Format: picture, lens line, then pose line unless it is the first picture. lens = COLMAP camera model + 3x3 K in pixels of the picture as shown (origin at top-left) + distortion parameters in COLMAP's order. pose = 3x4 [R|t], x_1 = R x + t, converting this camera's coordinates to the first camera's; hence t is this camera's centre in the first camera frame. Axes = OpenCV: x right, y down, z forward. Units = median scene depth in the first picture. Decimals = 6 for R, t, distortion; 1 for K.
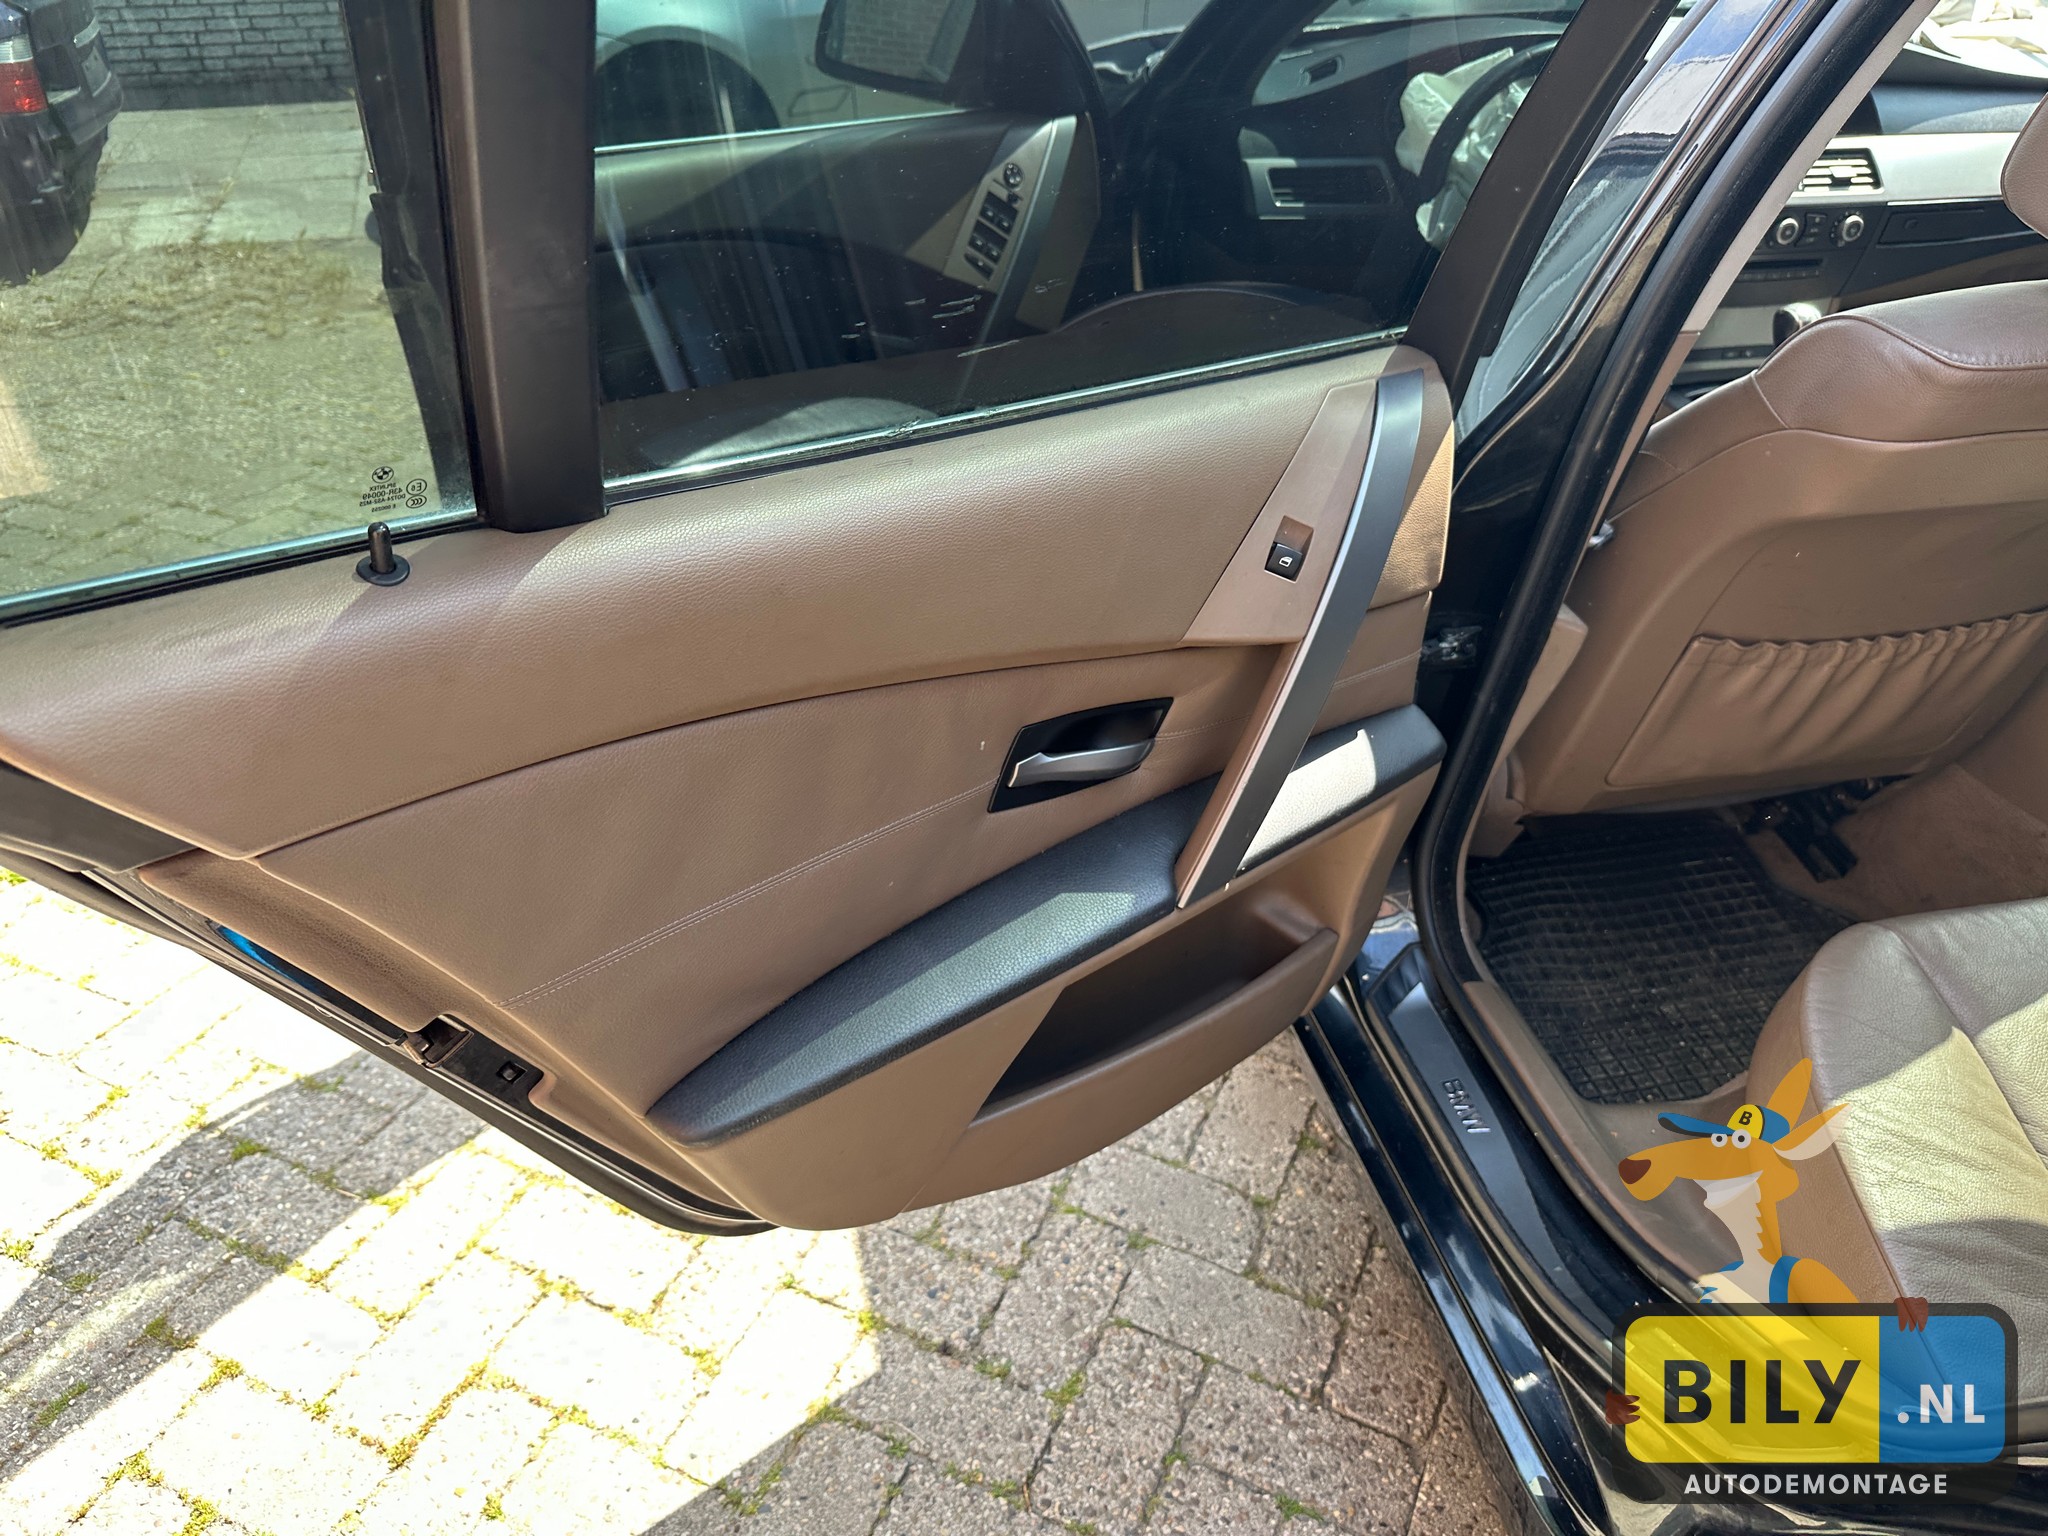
lens RADIAL K [[1485.6, 0, 1033.5], [0, 1485.6, 757.4], [0, 0, 1]] dist [0.001432, -0.008007]
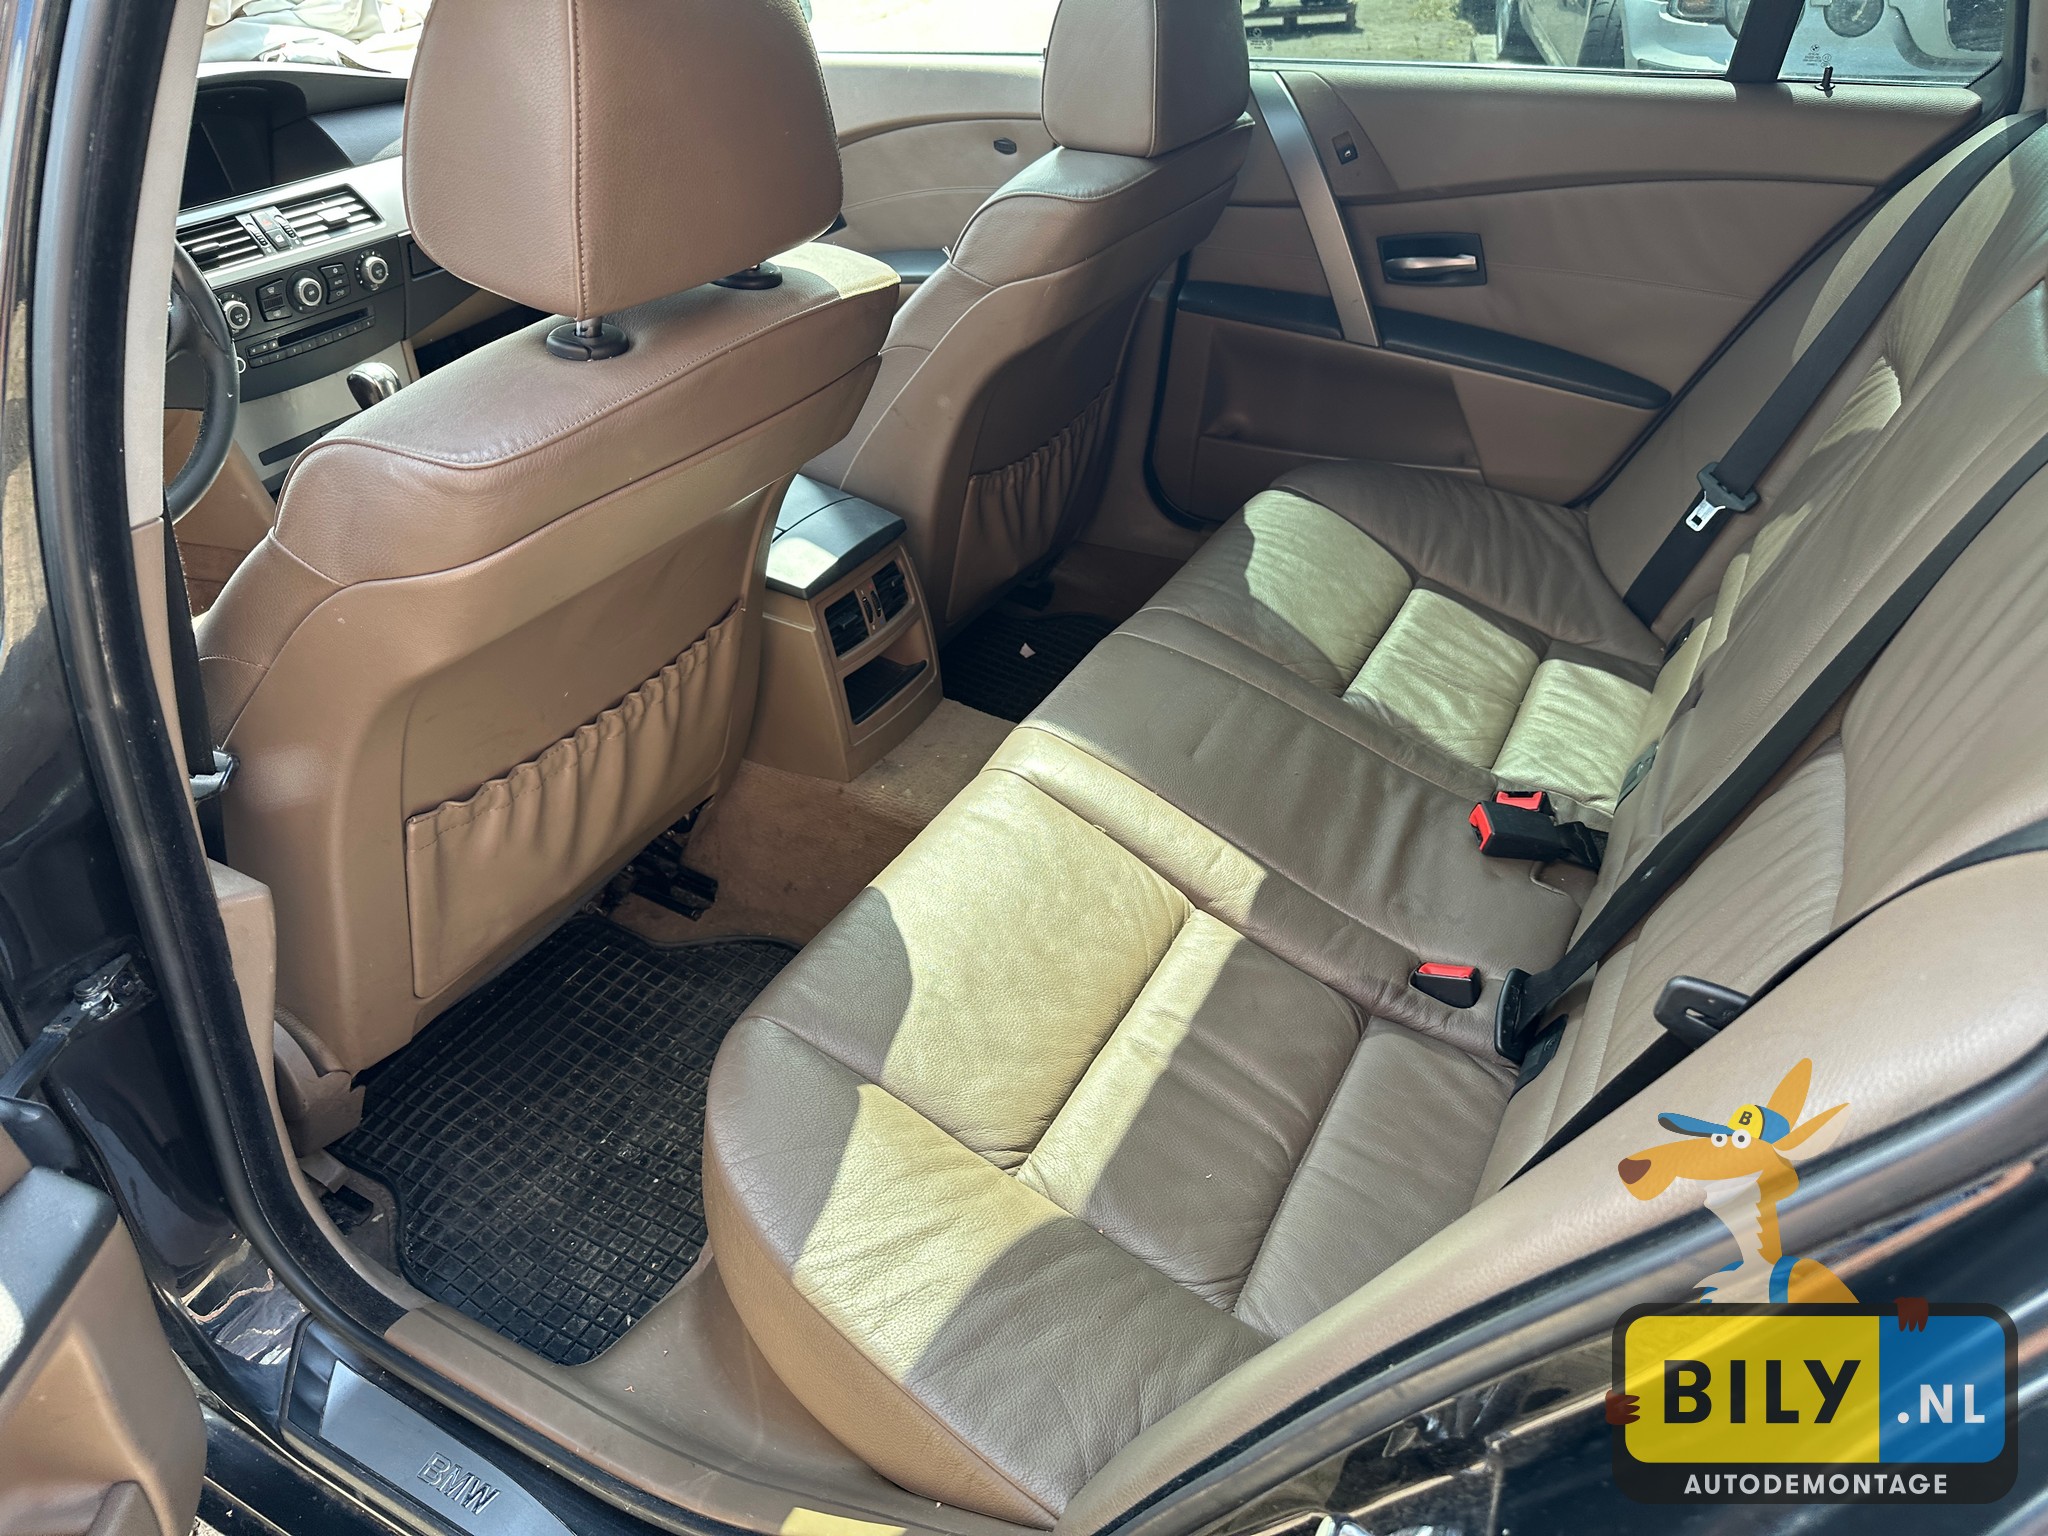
lens RADIAL K [[1438.1, 0, 1075.1], [0, 1438.1, 768.1], [0, 0, 1]] dist [-0.005423, -0.037201]
pose [[0.634667, -0.456339, 0.623661, 0.193335], [0.445672, 0.875440, 0.187032, -0.086793], [-0.631328, 0.159245, 0.758990, 0.159636]]
